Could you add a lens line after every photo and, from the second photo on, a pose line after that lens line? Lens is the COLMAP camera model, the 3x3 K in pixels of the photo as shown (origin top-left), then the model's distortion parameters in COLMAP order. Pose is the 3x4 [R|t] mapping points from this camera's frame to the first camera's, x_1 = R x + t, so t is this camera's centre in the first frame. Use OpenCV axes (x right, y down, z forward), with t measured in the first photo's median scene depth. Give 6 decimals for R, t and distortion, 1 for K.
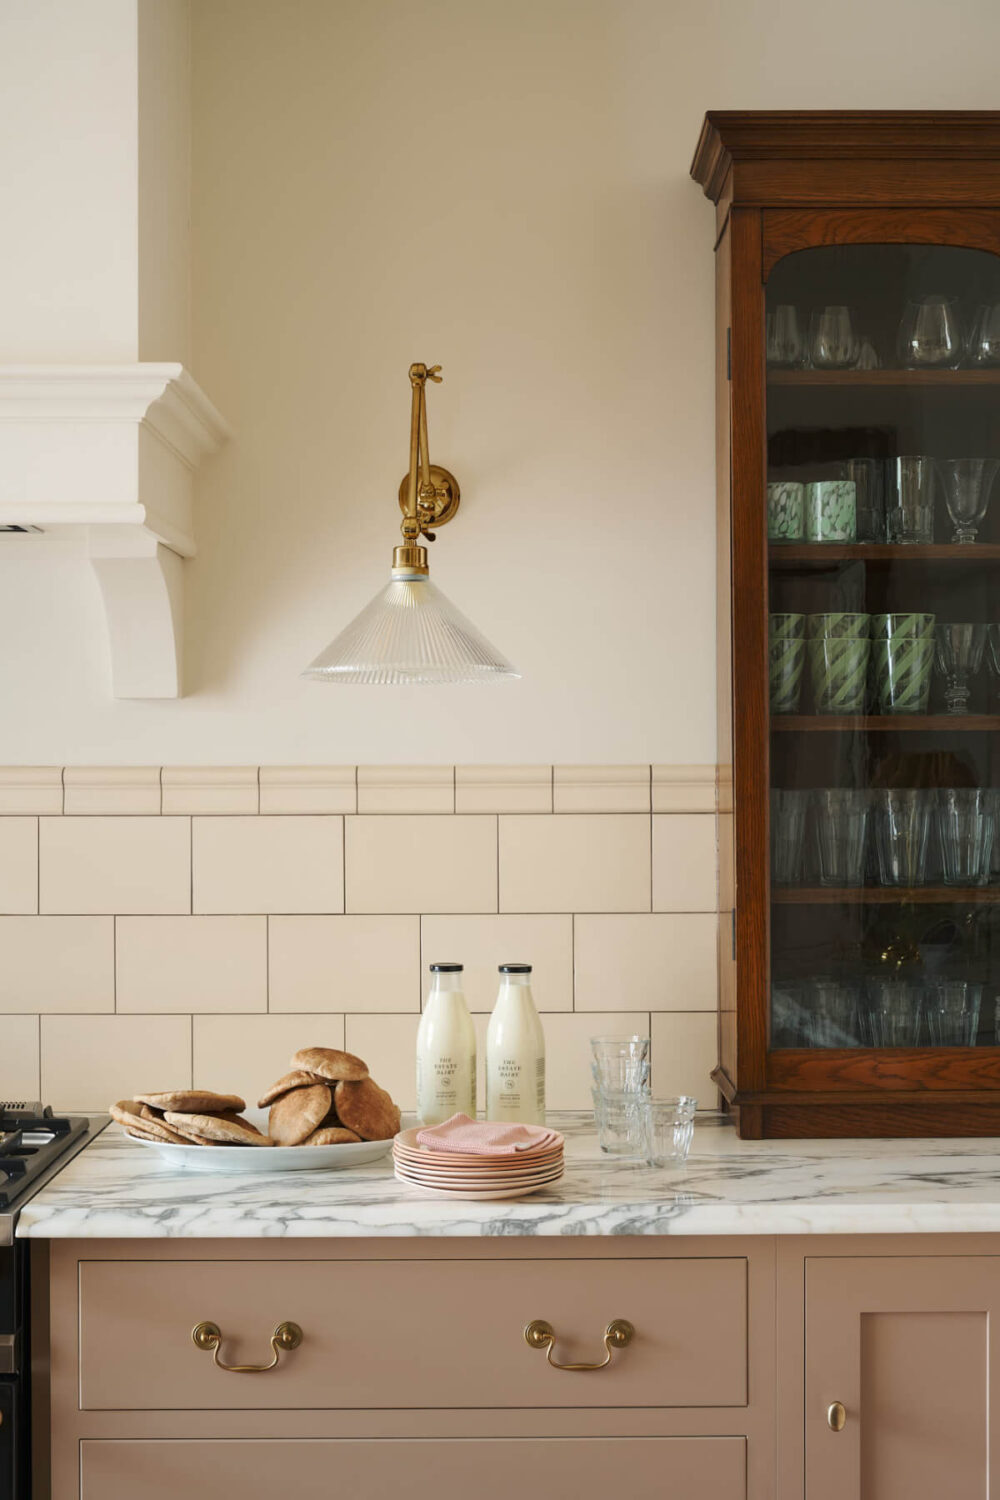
lens RADIAL K [[1968.4, 0, 507.2], [0, 1968.4, 757.2], [0, 0, 1]] dist [-0.018910, 0.000000]
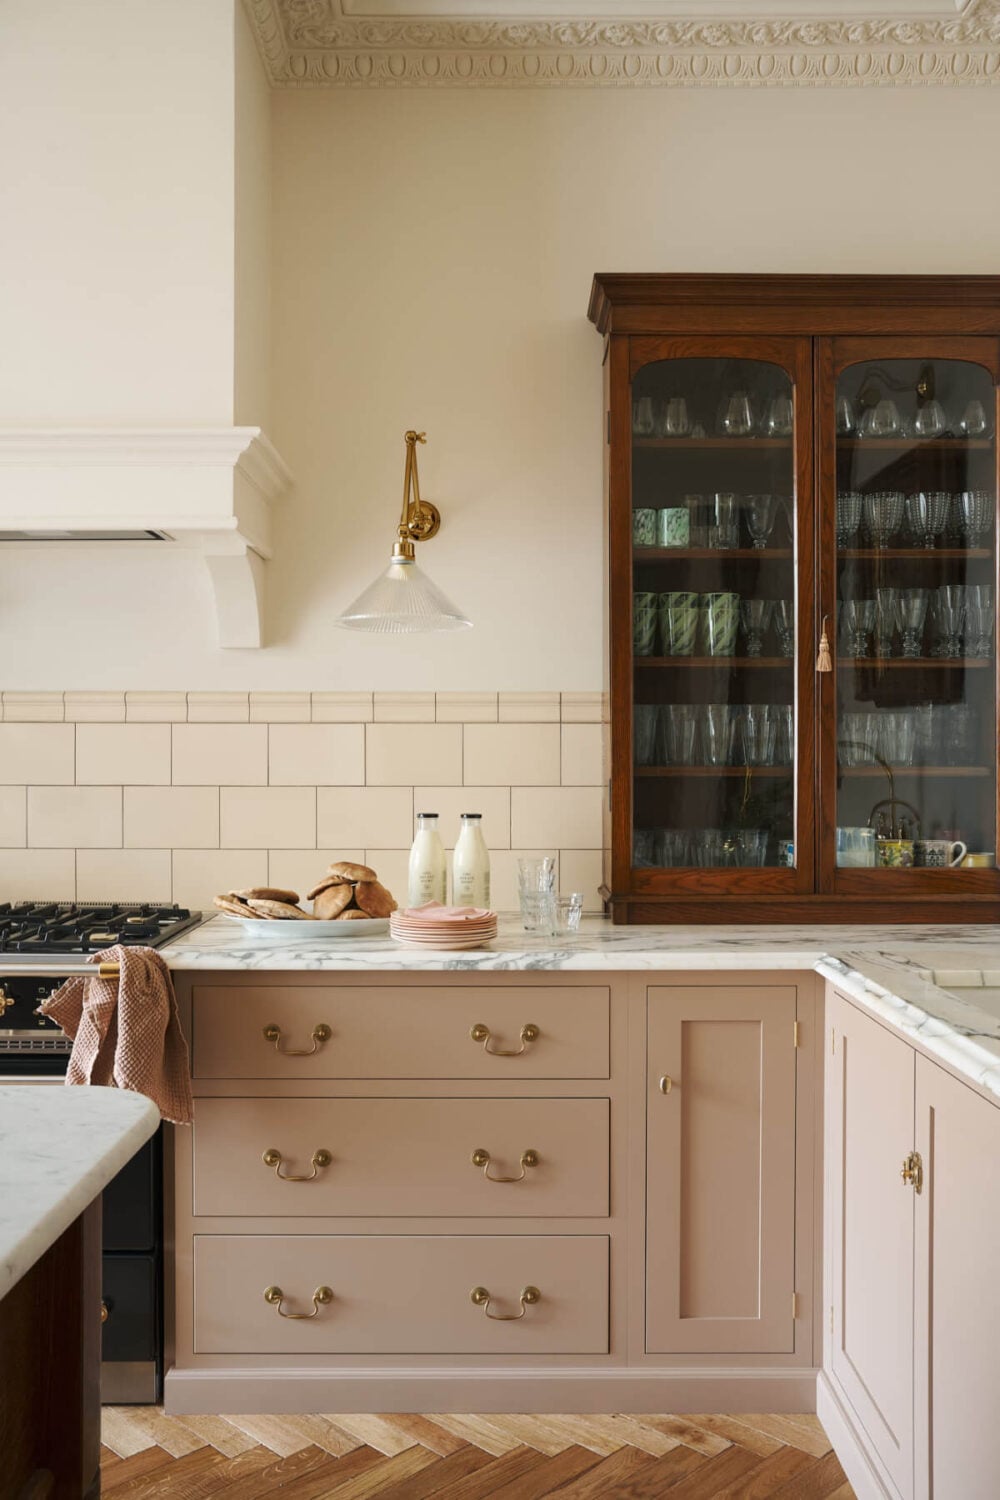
lens RADIAL K [[1325.5, 0, 496.2], [0, 1325.5, 754.1], [0, 0, 1]] dist [-0.043775, 0.054077]
pose [[0.999982, 0.004684, -0.003827, 0.027968], [-0.004673, 0.999985, 0.002950, 0.054852], [0.003841, -0.002932, 0.999988, -0.062761]]
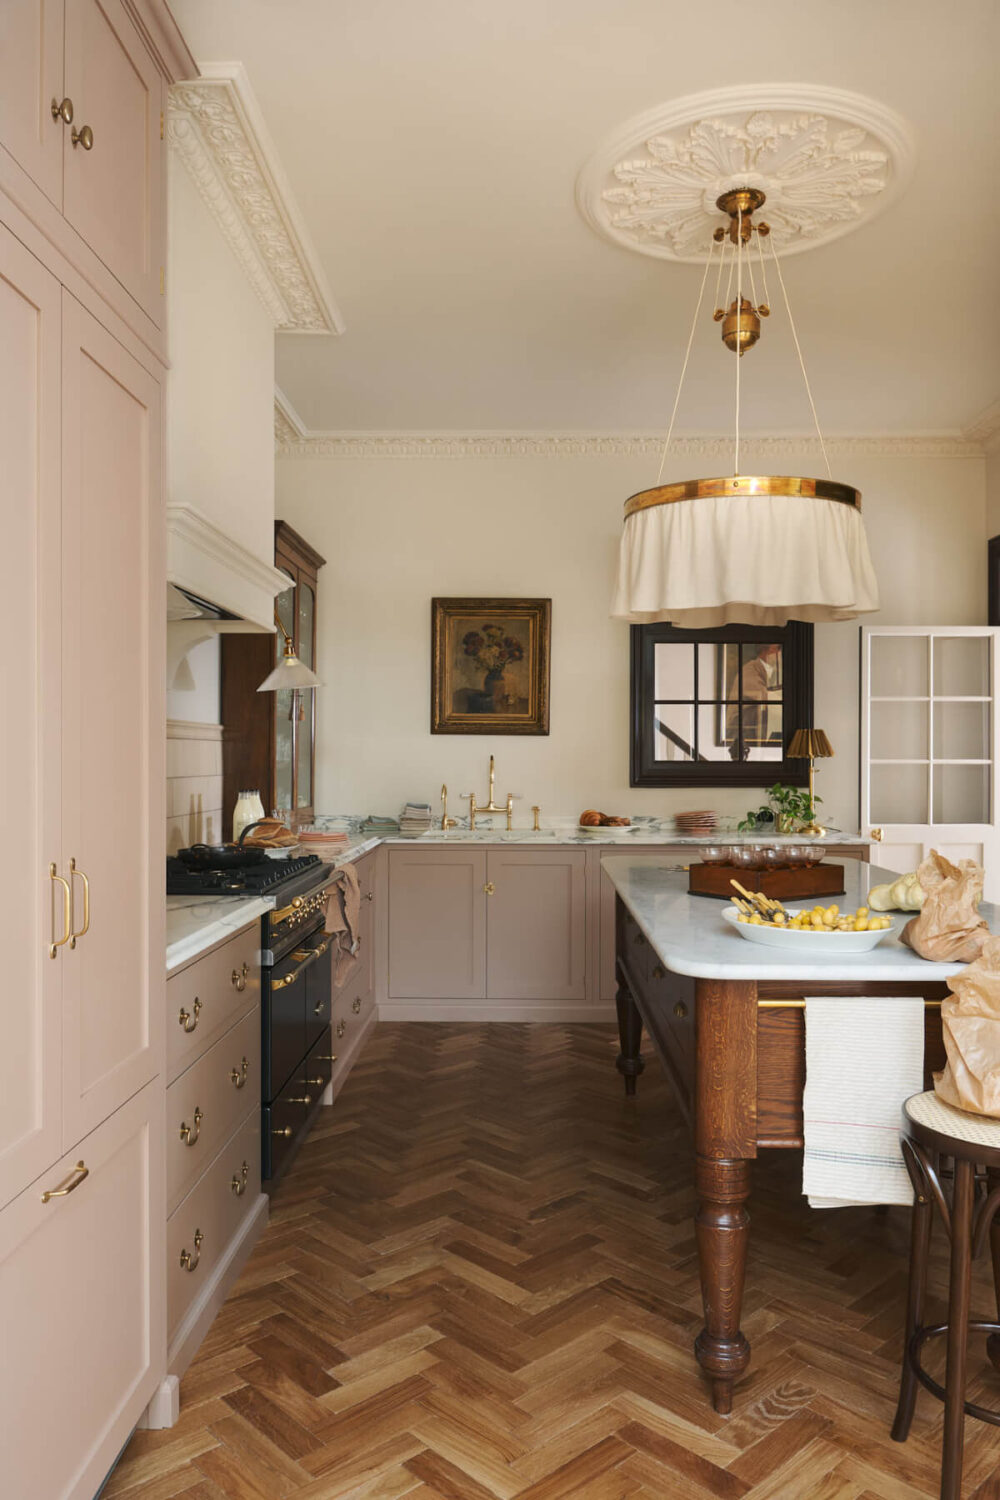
lens RADIAL K [[1094.7, 0, 511.4], [0, 1094.7, 756.5], [0, 0, 1]] dist [0.006631, 0.007775]
pose [[0.024083, 0.009534, 0.999664, -1.651842], [-0.002570, 0.999952, -0.009475, 0.071357], [-0.999707, -0.002341, 0.024107, 0.576439]]
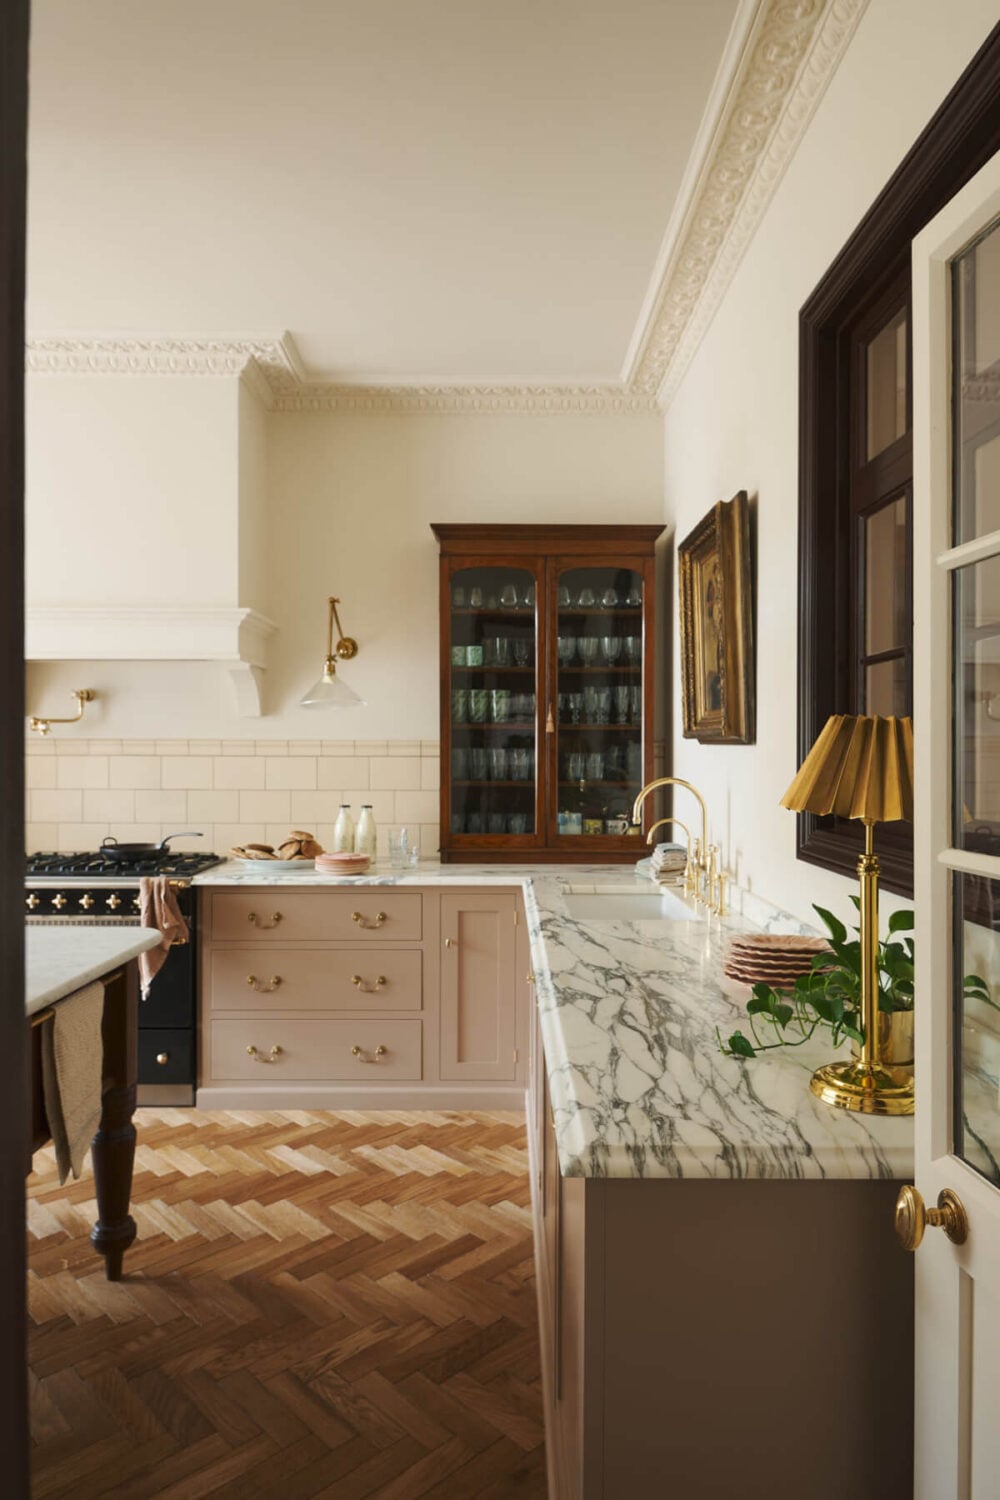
lens RADIAL K [[932.3, 0, 503.7], [0, 932.3, 753.0], [0, 0, 1]] dist [0.017191, -0.026388]
pose [[0.999963, 0.007757, -0.003750, 0.220100], [-0.007744, 0.999964, 0.003332, 0.018746], [0.003776, -0.003303, 0.999987, -0.432595]]
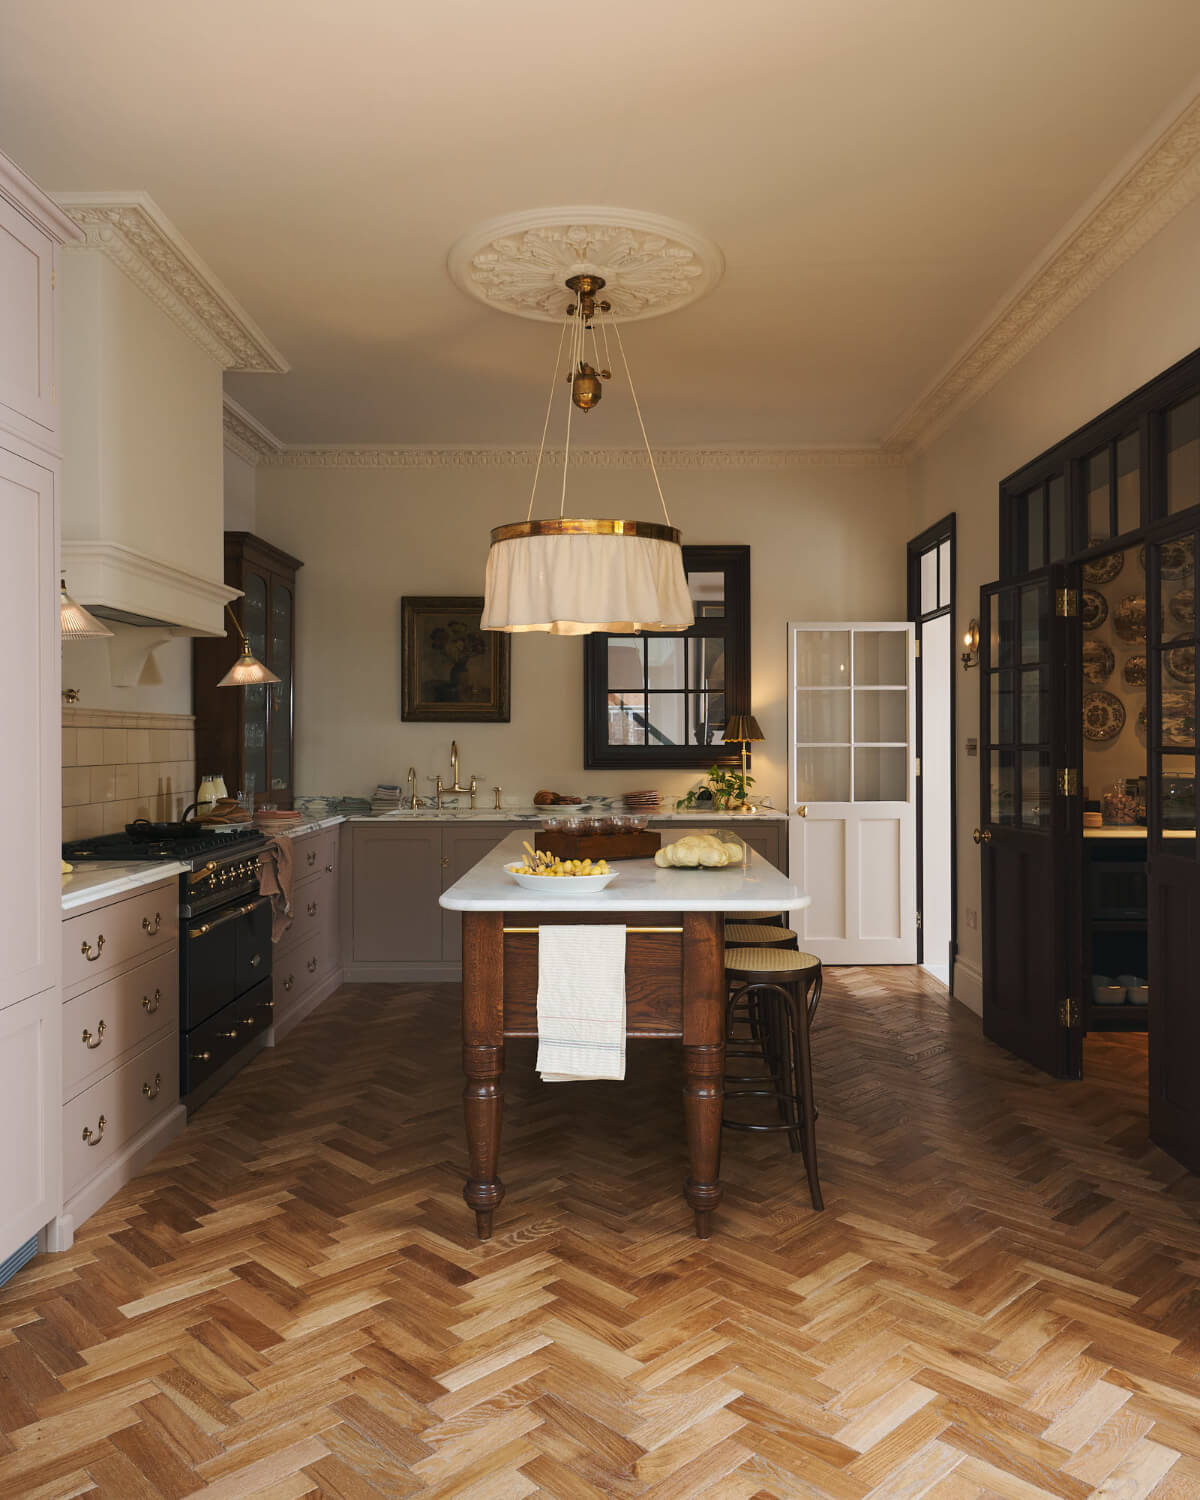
lens RADIAL K [[1152.2, 0, 601.7], [0, 1152.2, 736.2], [0, 0, 1]] dist [0.048139, -0.026877]
pose [[0.020918, 0.009810, 0.999733, -1.969056], [0.001488, 0.999950, -0.009843, 0.064113], [-0.999780, 0.001693, 0.020903, 0.307560]]
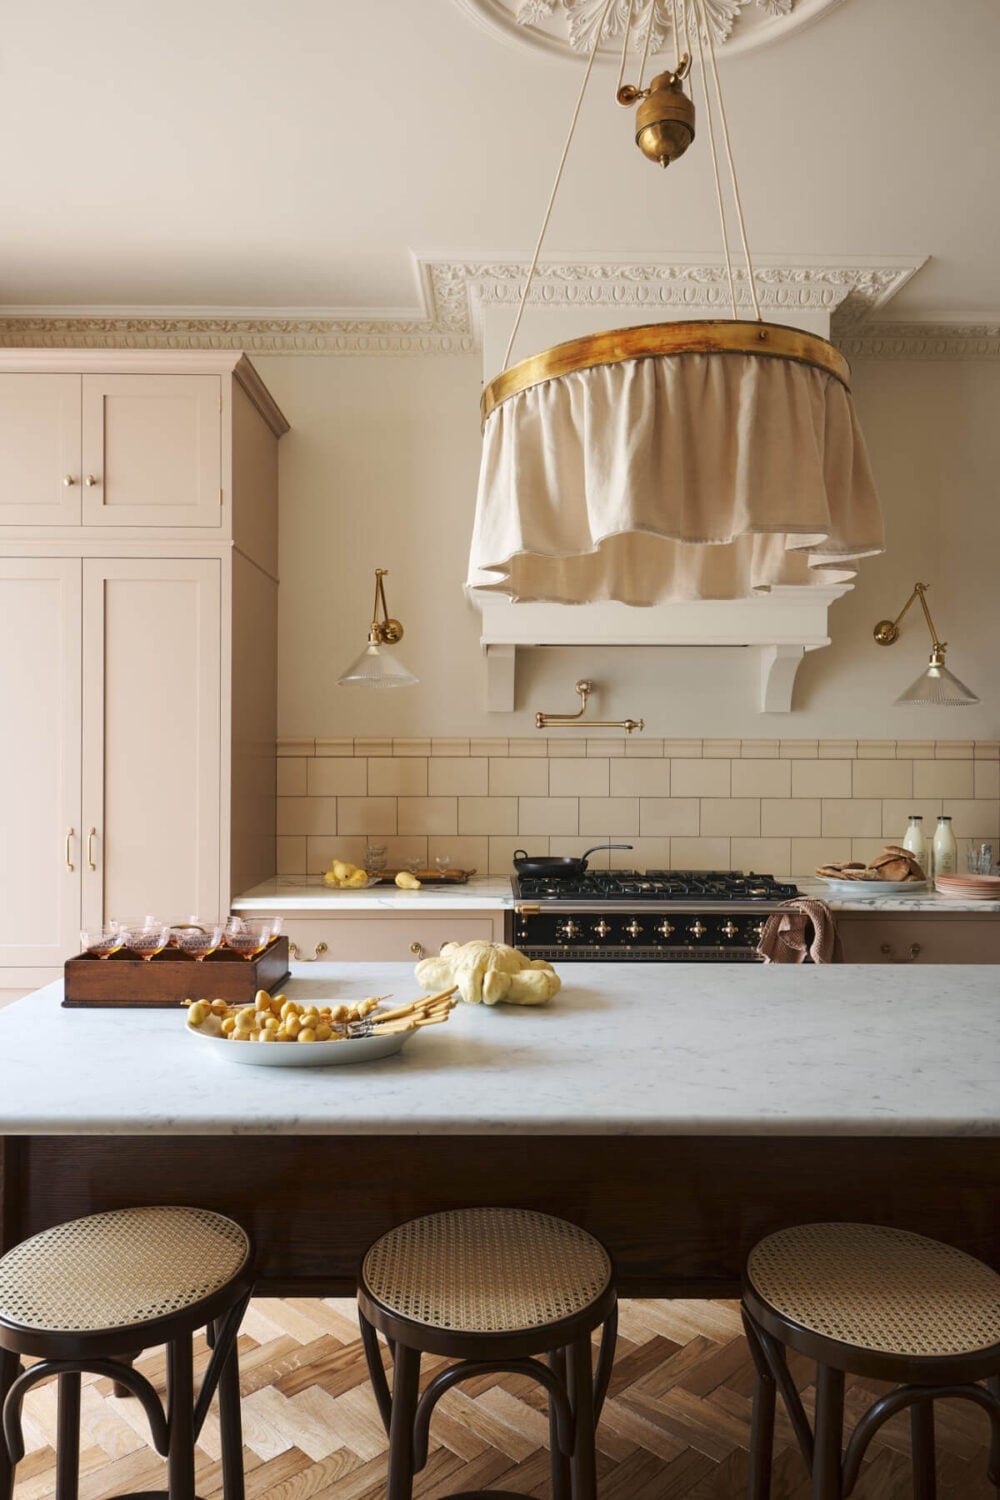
lens RADIAL K [[1023.5, 0, 491.6], [0, 1023.5, 755.3], [0, 0, 1]] dist [0.029647, -0.028694]
pose [[0.999944, 0.009660, 0.004297, -0.597653], [-0.009672, 0.999949, 0.002826, 0.027226], [-0.004270, -0.002867, 0.999987, -0.344148]]
